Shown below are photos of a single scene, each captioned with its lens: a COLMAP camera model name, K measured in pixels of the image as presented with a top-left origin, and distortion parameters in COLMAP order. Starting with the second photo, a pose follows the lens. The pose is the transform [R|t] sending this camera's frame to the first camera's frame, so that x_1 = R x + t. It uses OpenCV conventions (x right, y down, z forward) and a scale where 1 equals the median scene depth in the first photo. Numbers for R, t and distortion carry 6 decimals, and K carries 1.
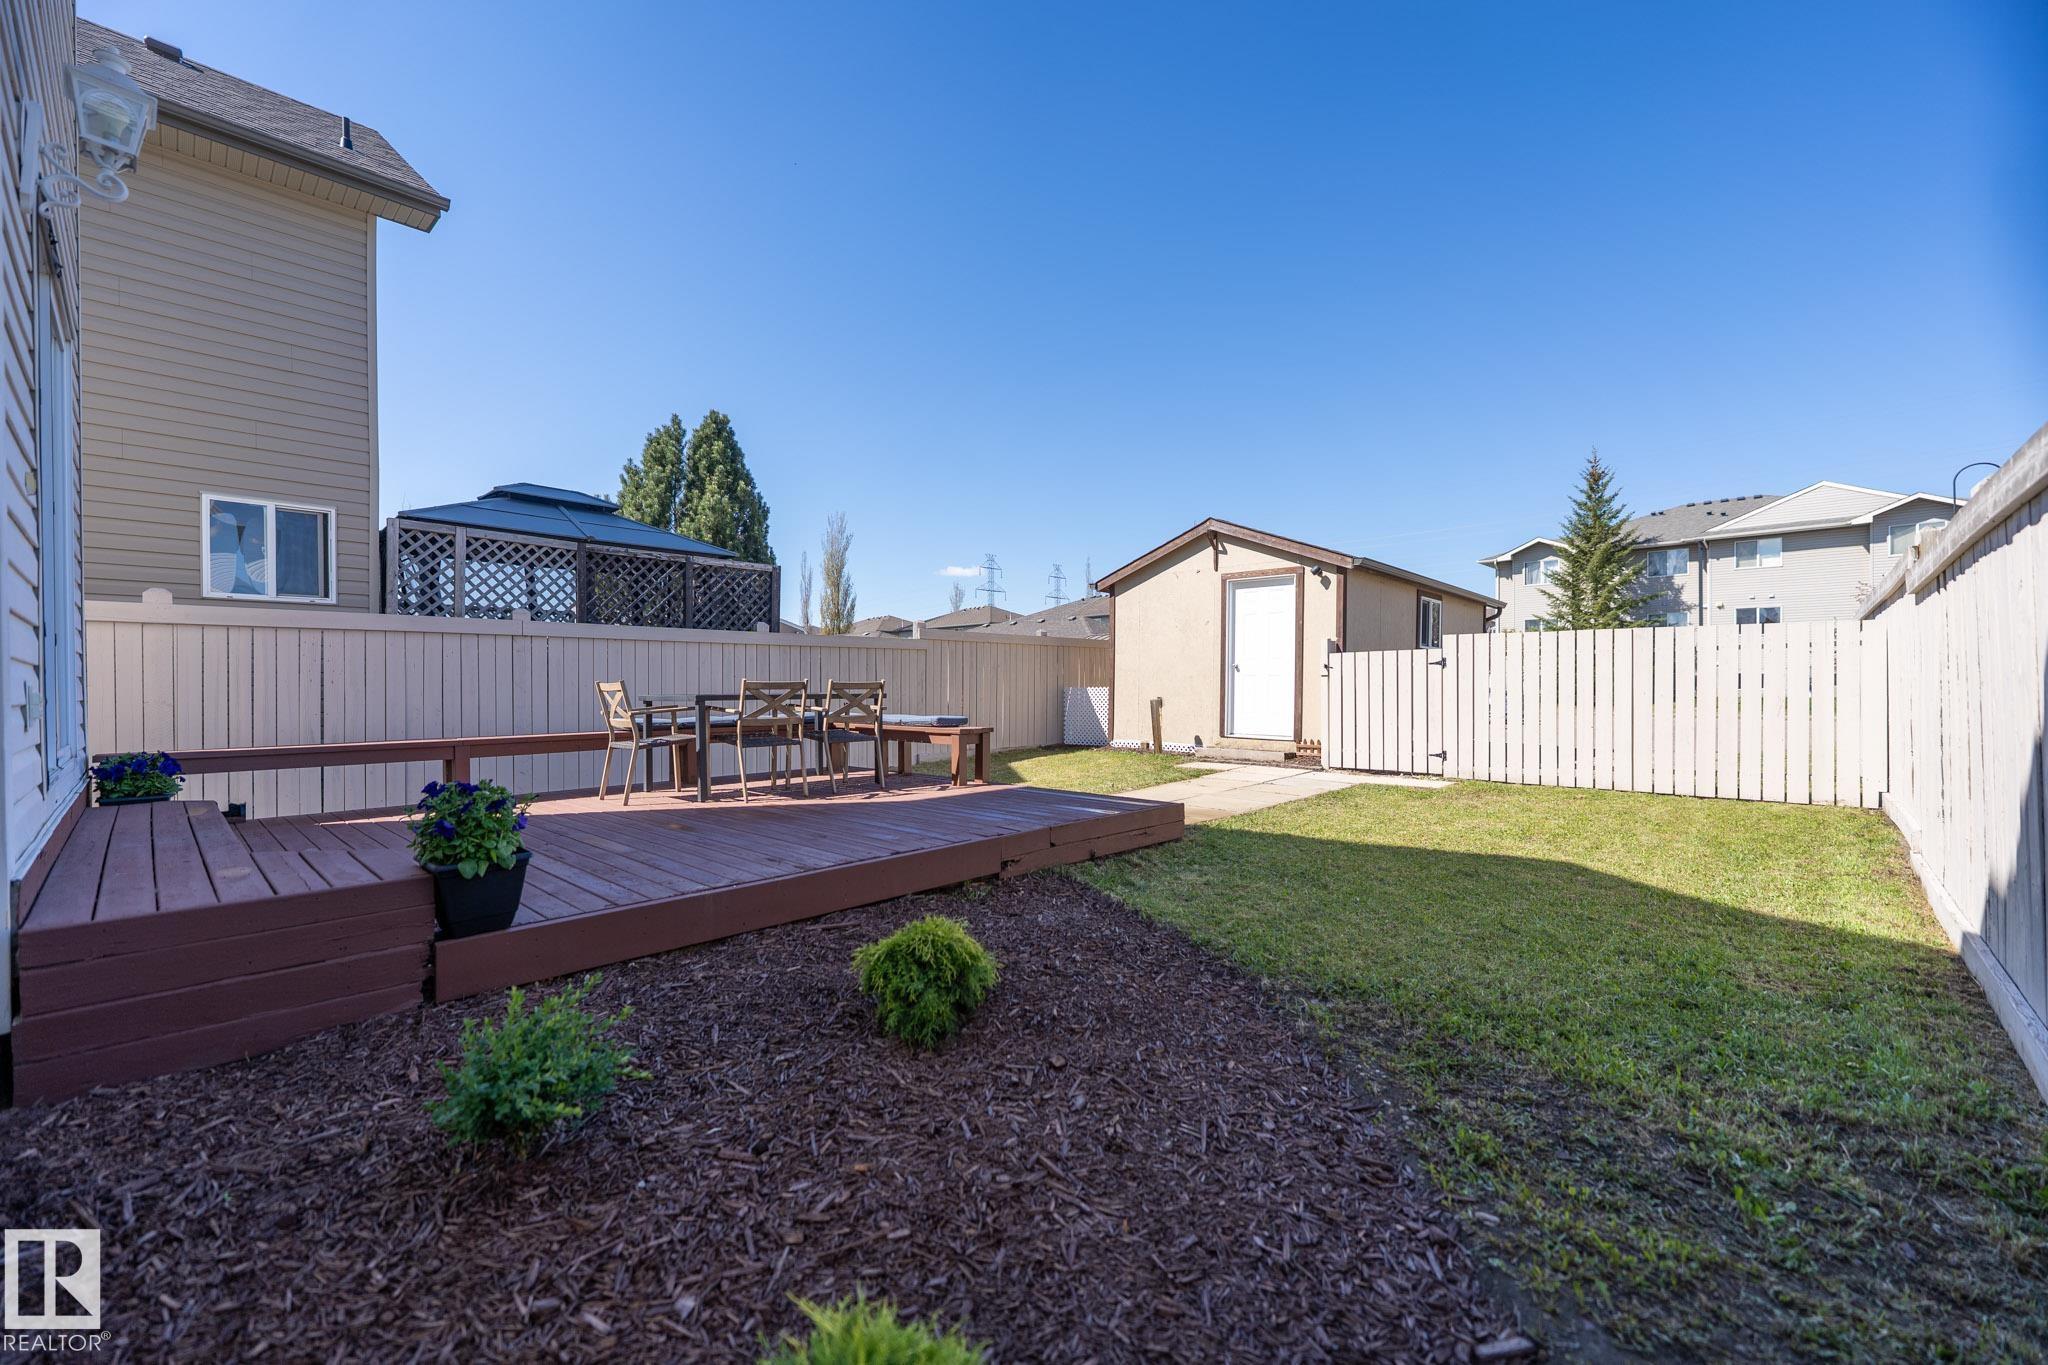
lens RADIAL K [[826.0, 0, 1012.6], [0, 826.0, 690.8], [0, 0, 1]] dist [-0.000166, -0.000721]
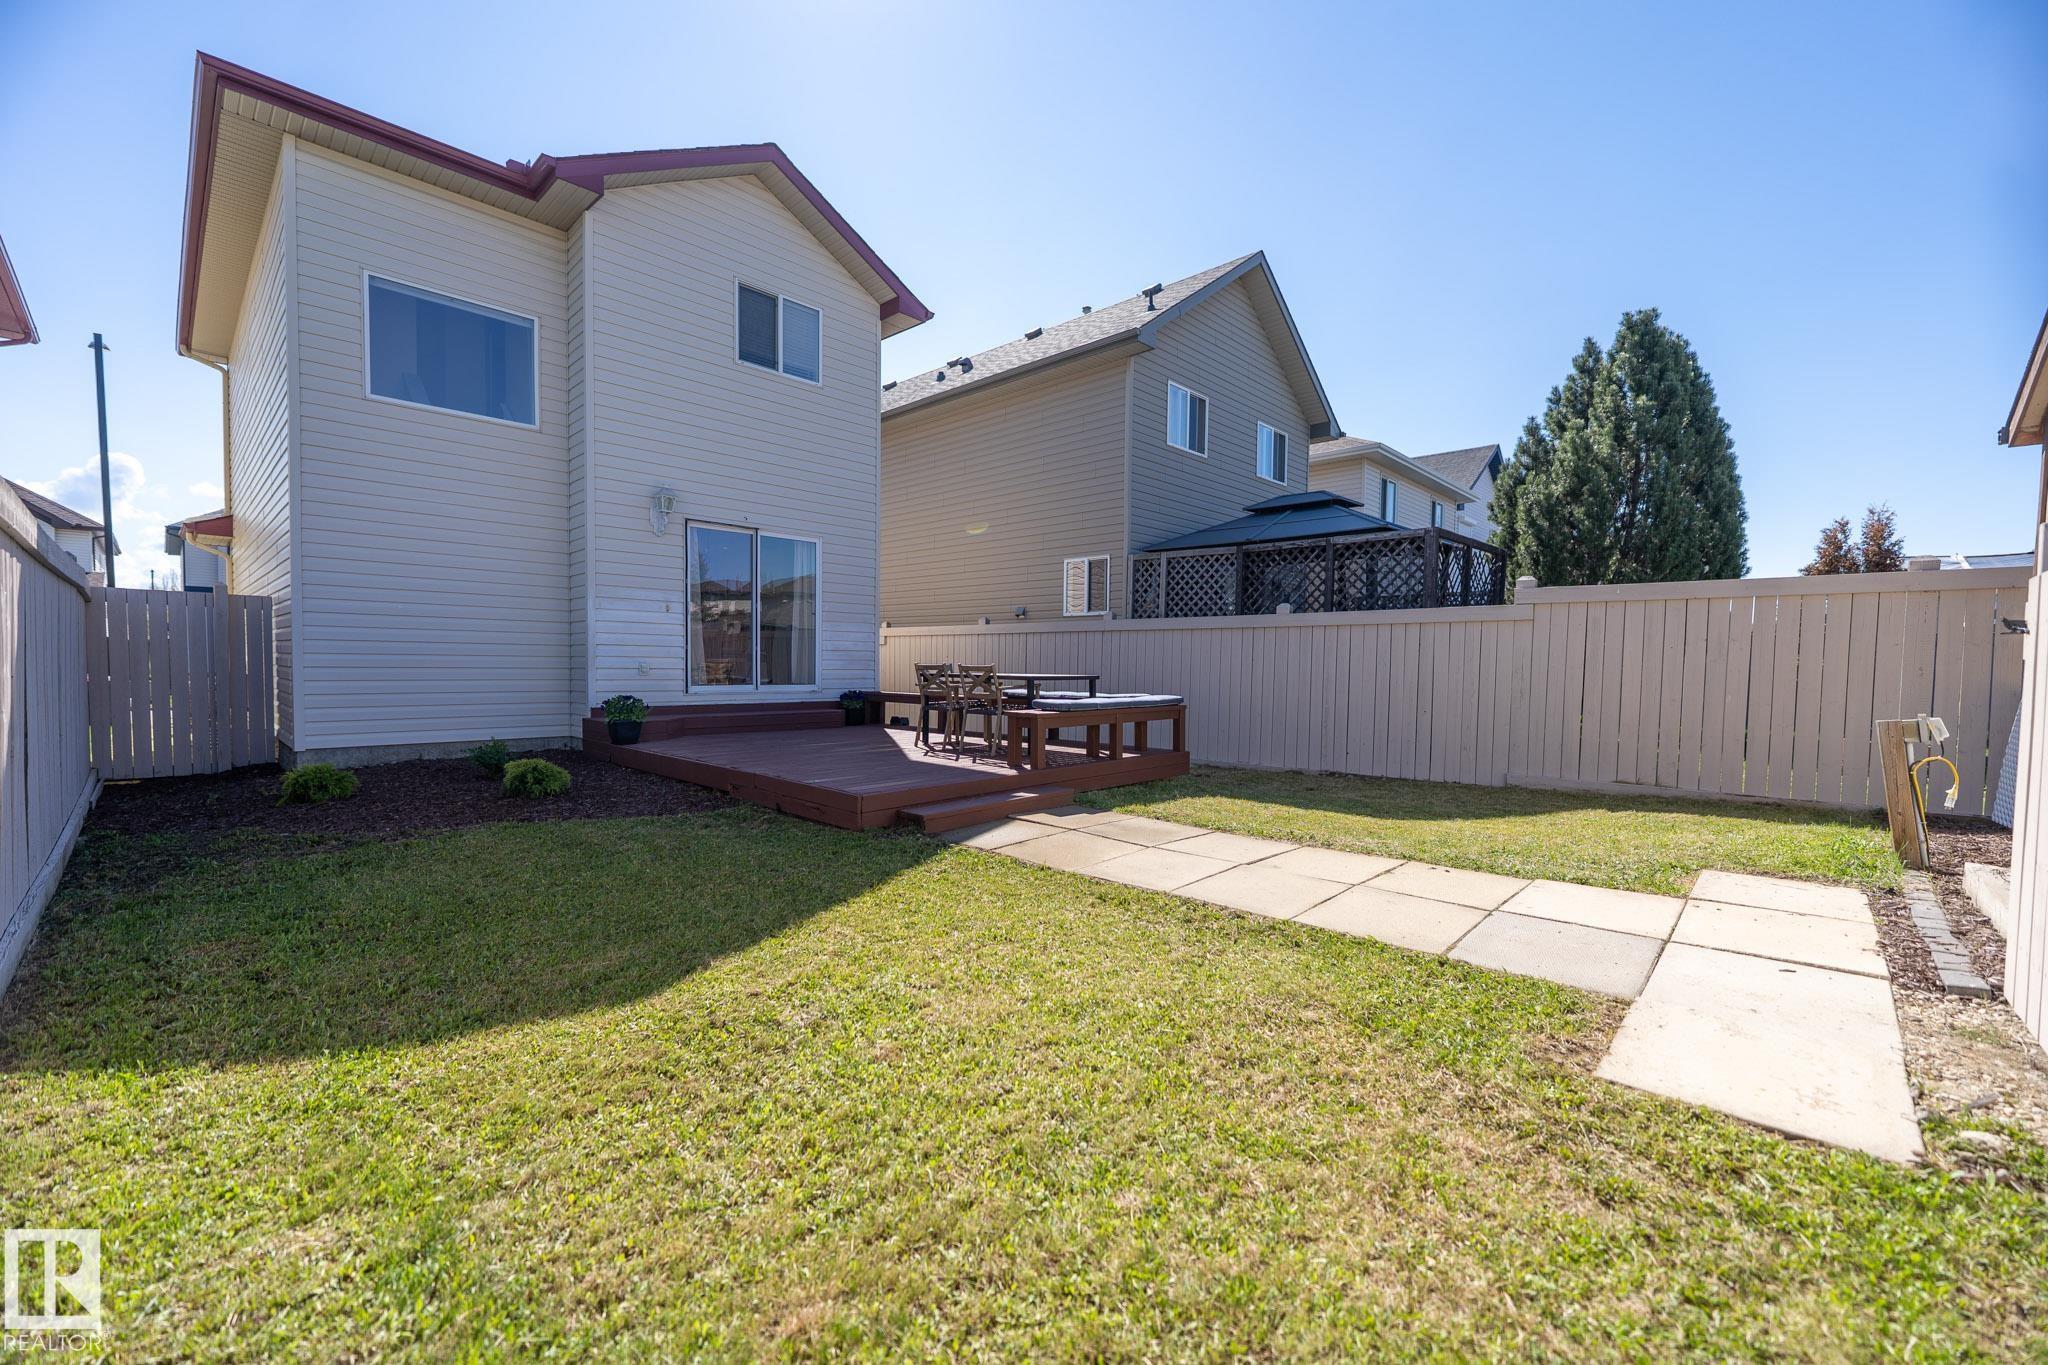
lens RADIAL K [[826.0, 0, 1012.6], [0, 826.0, 690.8], [0, 0, 1]] dist [-0.000166, -0.000721]
pose [[-0.007585, 0.040395, -0.999155, 0.572265], [-0.013693, 0.999086, 0.040497, -0.013100], [0.999877, 0.013989, -0.007025, 0.586259]]
